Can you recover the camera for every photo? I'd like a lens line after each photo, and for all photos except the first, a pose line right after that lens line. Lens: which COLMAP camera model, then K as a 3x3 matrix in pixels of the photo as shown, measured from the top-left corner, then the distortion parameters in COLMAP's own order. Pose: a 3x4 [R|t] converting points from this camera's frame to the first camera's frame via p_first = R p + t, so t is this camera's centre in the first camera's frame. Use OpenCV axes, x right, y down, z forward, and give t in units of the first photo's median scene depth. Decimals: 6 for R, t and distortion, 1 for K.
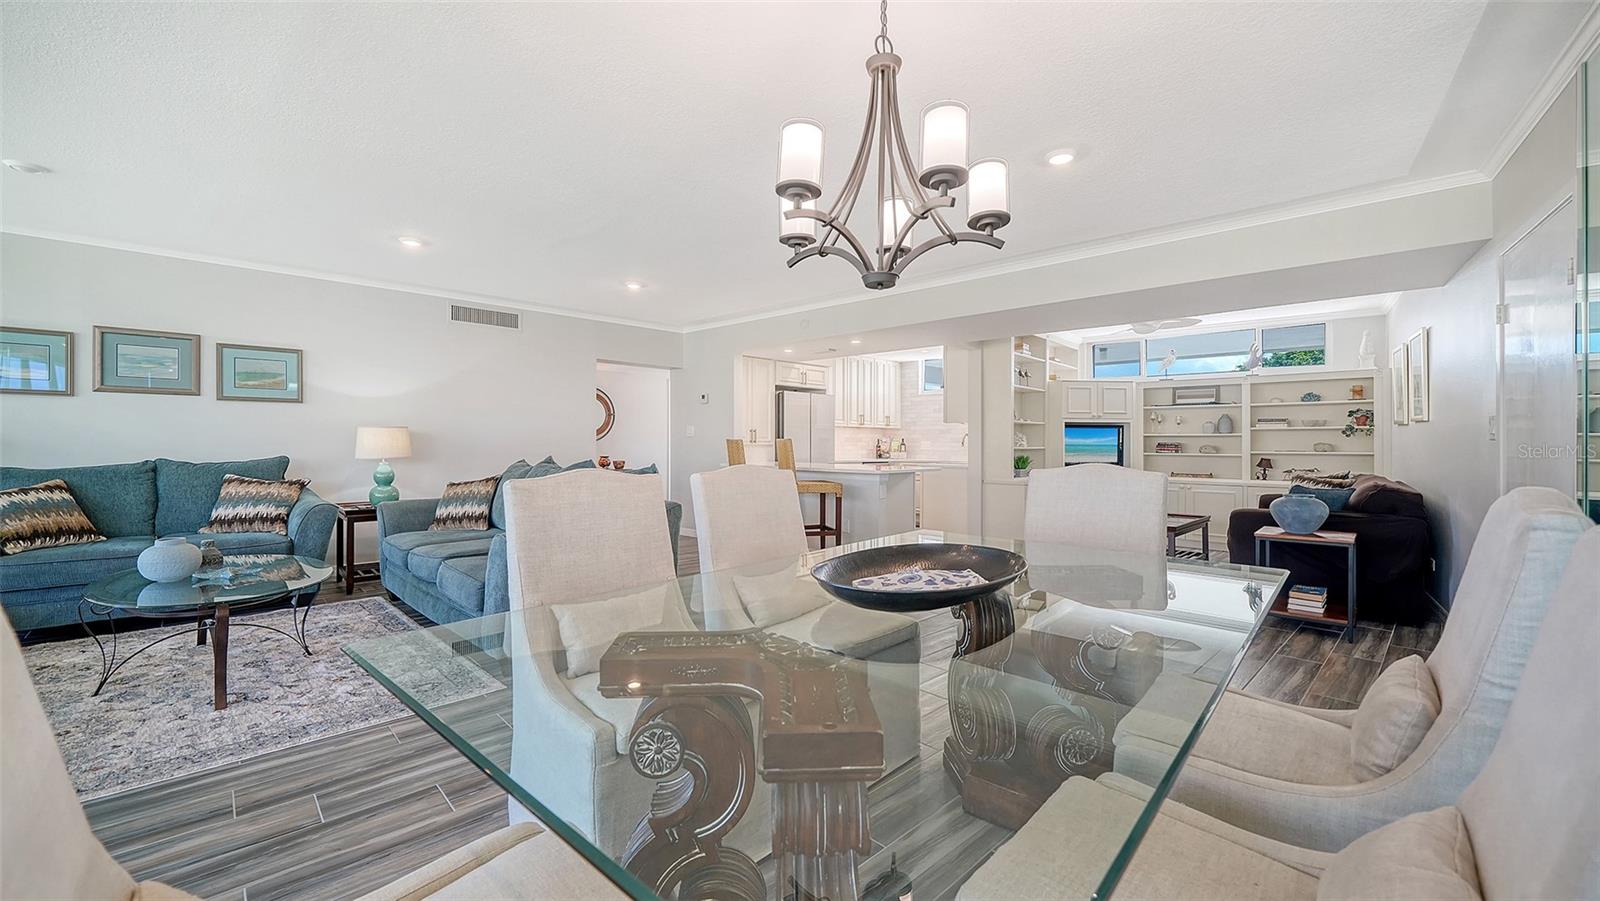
lens RADIAL K [[633.8, 0, 776.7], [0, 633.8, 454.7], [0, 0, 1]] dist [-0.002019, -0.000226]
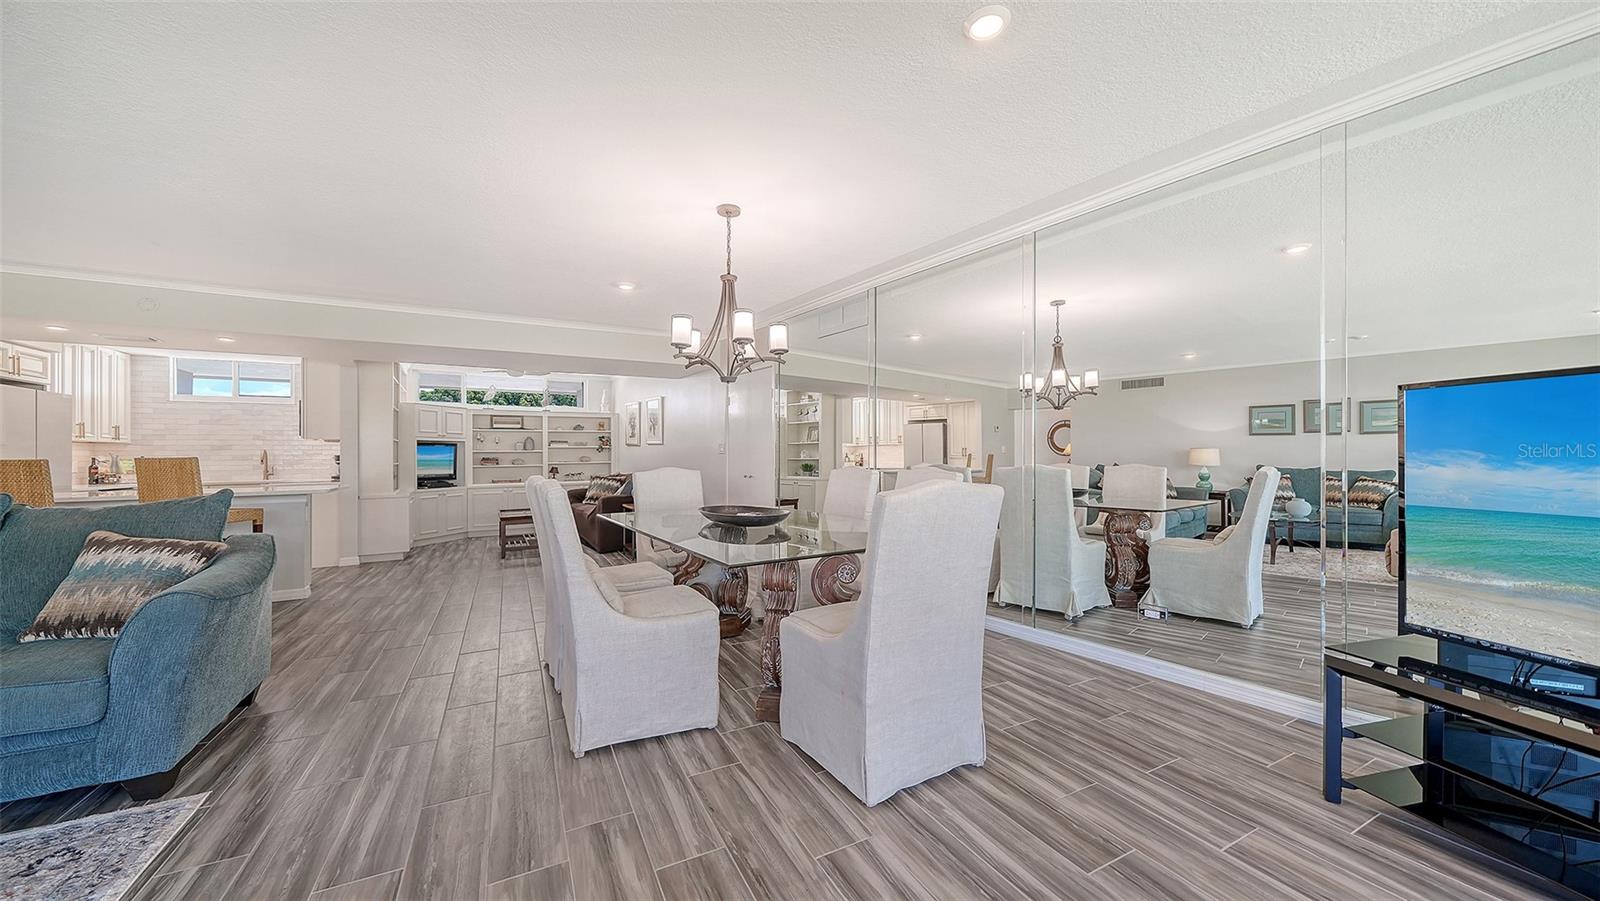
lens RADIAL K [[585.3, 0, 824.1], [0, 585.3, 451.1], [0, 0, 1]] dist [-0.001876, -0.000266]
pose [[0.230360, -0.002286, 0.973103, -0.401235], [0.028601, 0.999581, -0.004422, -0.007138], [-0.972685, 0.028851, 0.230329, 0.061174]]
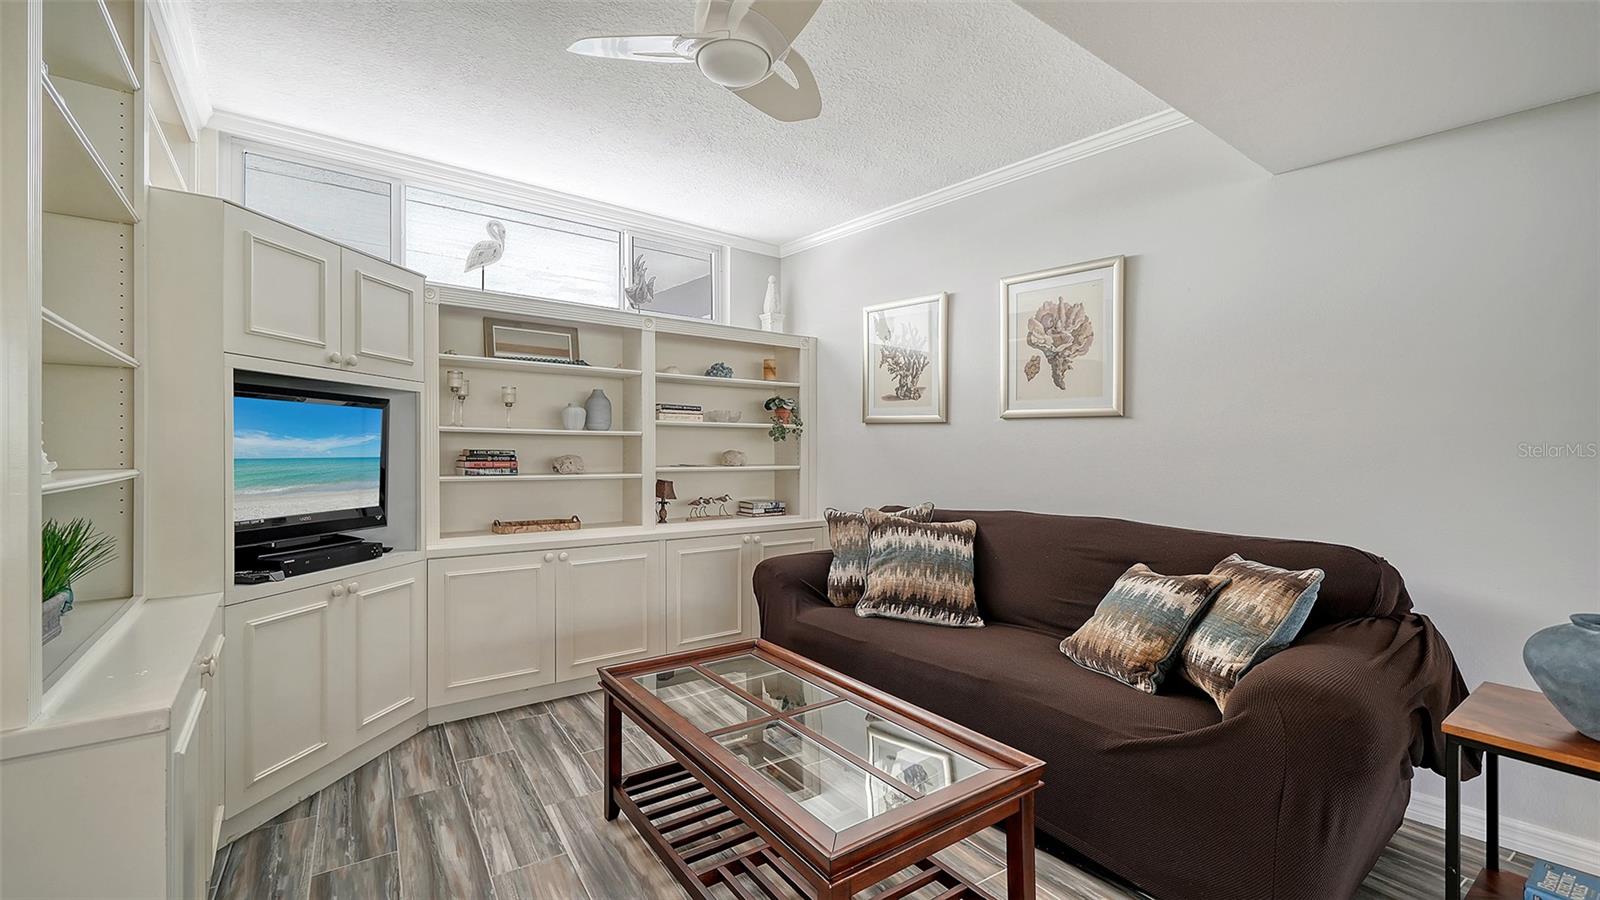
lens RADIAL K [[683.0, 0, 802.7], [0, 683.0, 453.7], [0, 0, 1]] dist [-0.000141, -0.000127]
pose [[0.154691, -0.008033, 0.987930, 0.227766], [0.011690, 0.999912, 0.006300, -0.017485], [-0.987894, 0.010574, 0.154771, 0.760745]]
